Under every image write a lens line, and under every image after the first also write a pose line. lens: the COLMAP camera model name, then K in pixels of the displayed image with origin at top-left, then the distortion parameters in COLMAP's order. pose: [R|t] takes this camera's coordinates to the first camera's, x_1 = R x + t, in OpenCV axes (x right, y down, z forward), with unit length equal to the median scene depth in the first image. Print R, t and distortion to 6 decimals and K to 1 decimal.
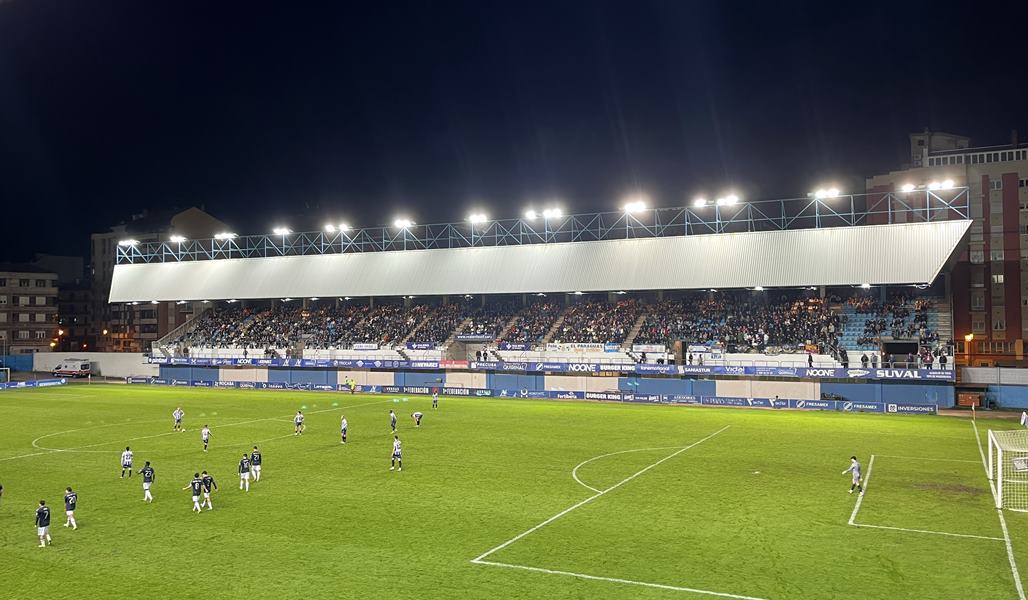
lens RADIAL K [[835.1, 0, 514.0], [0, 835.1, 300.0], [0, 0, 1]] dist [0.039681, -0.010387]
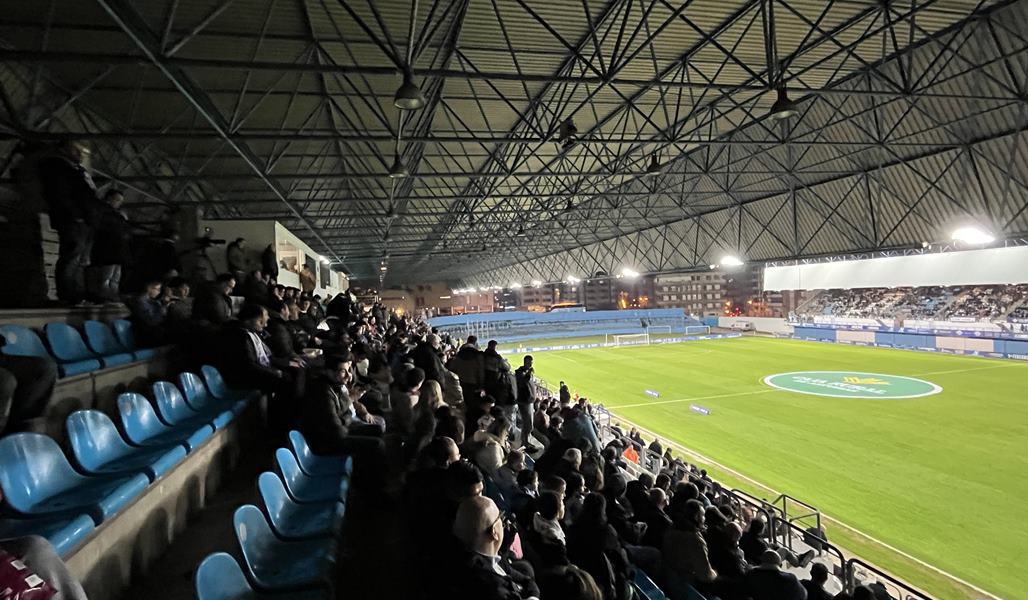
lens RADIAL K [[504.4, 0, 514.0], [0, 504.4, 300.0], [0, 0, 1]] dist [-0.002462, -0.001243]
pose [[0.666207, -0.013768, -0.745640, -0.053466], [0.059061, 0.997663, 0.034347, -0.044990], [0.743425, -0.066920, 0.665463, -0.071453]]
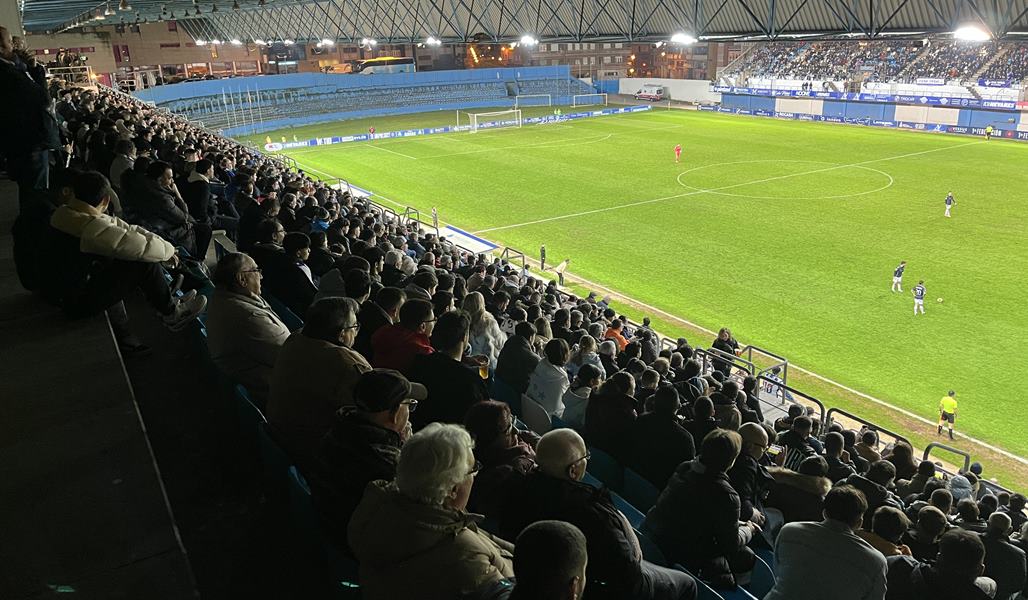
lens RADIAL K [[793.4, 0, 514.0], [0, 793.4, 300.0], [0, 0, 1]] dist [0.062014, -0.085569]
pose [[0.840886, 0.151068, -0.519701, -0.055921], [0.049610, 0.934695, 0.351971, -0.061438], [0.538934, -0.321750, 0.778478, -0.101510]]
